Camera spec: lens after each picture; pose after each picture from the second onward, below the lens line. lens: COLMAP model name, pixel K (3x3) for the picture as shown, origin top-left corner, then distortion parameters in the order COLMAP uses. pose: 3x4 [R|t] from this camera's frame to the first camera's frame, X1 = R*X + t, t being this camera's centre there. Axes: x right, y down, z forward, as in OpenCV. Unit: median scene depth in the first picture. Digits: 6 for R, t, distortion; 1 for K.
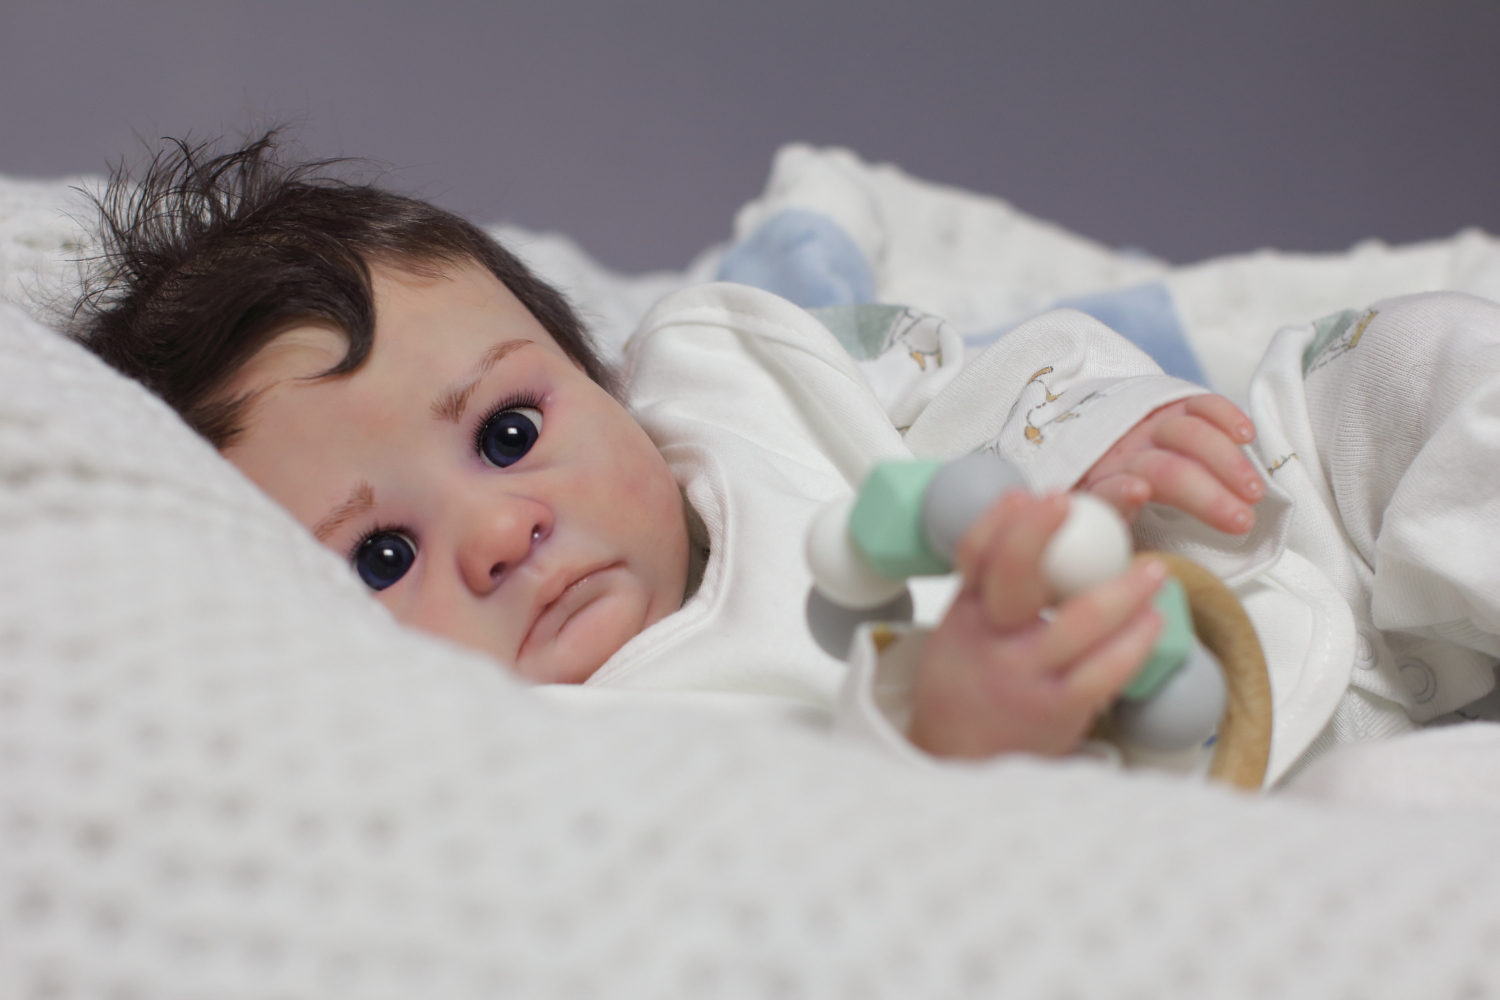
lens RADIAL K [[3443.9, 0, 748.2], [0, 3443.9, 496.3], [0, 0, 1]] dist [-0.160268, 0.000000]
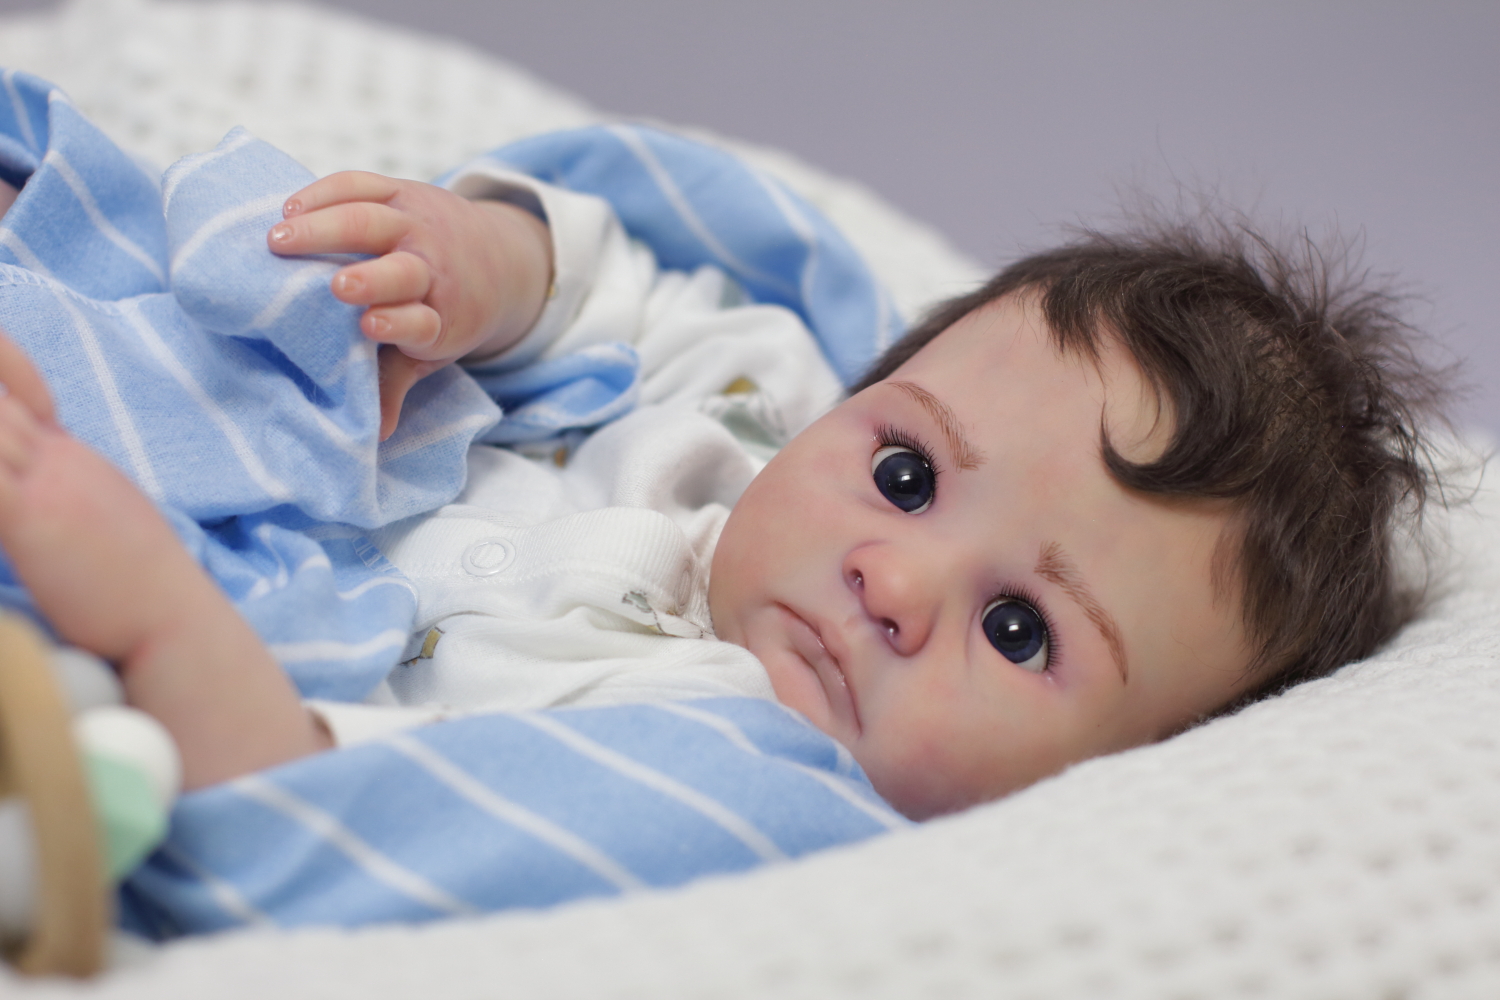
lens RADIAL K [[3443.9, 0, 760.7], [0, 3443.9, 495.6], [0, 0, 1]] dist [-0.160268, 0.000000]
pose [[-0.232368, 0.900031, -0.368712, 0.248557], [-0.925252, -0.087679, 0.369082, -0.287302], [0.299857, 0.426914, 0.853129, 0.196262]]
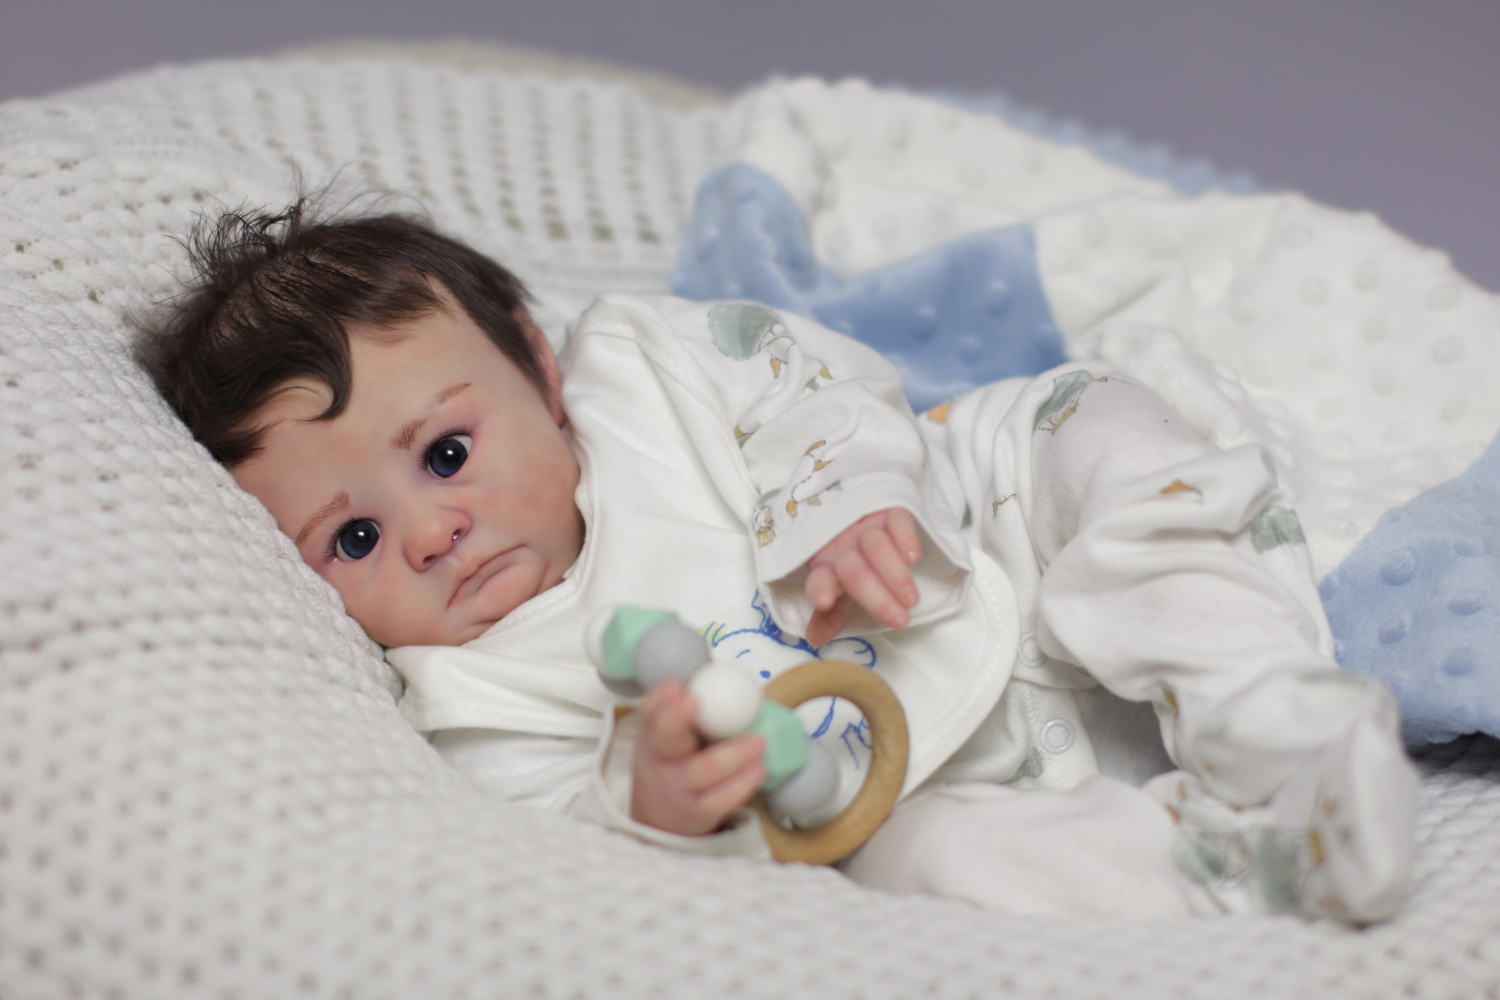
lens RADIAL K [[3443.9, 0, 712.4], [0, 3443.9, 552.8], [0, 0, 1]] dist [-0.160268, 0.000000]
pose [[0.979841, 0.095629, -0.175403, 0.296174], [-0.029084, 0.936919, 0.348334, -0.485657], [0.197649, -0.336211, 0.920813, -0.313815]]
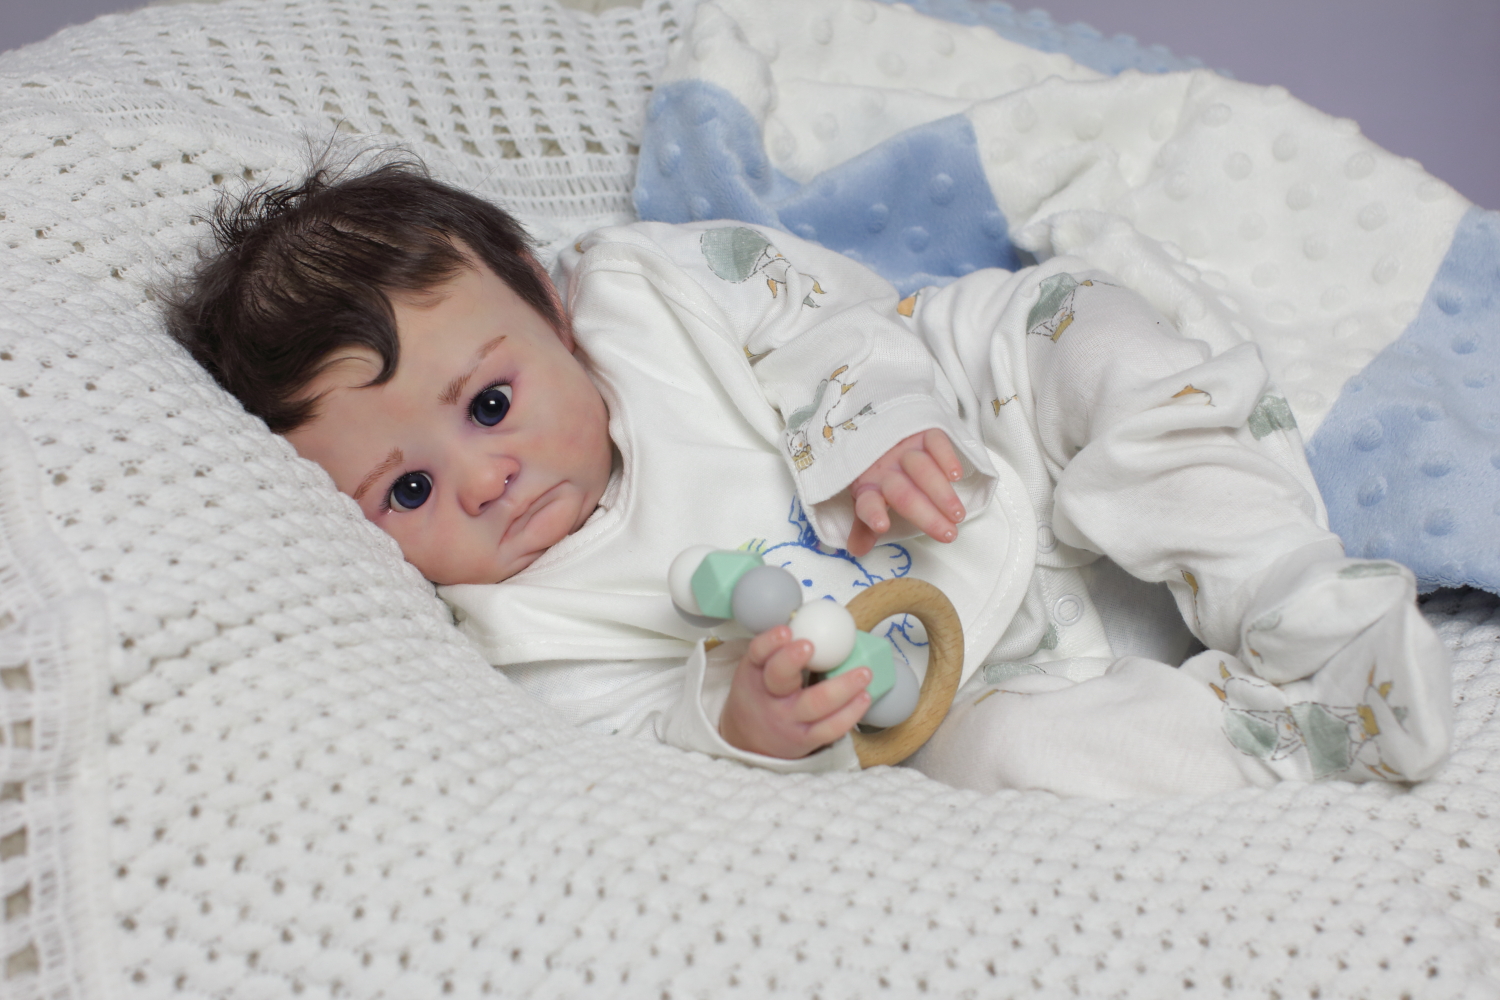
lens RADIAL K [[3443.9, 0, 758.2], [0, 3443.9, 506.5], [0, 0, 1]] dist [-0.160268, 0.000000]
pose [[0.999552, 0.016247, -0.025125, 0.089059], [-0.003763, 0.901319, 0.433140, -0.643041], [0.029682, -0.432851, 0.900977, -0.392781]]
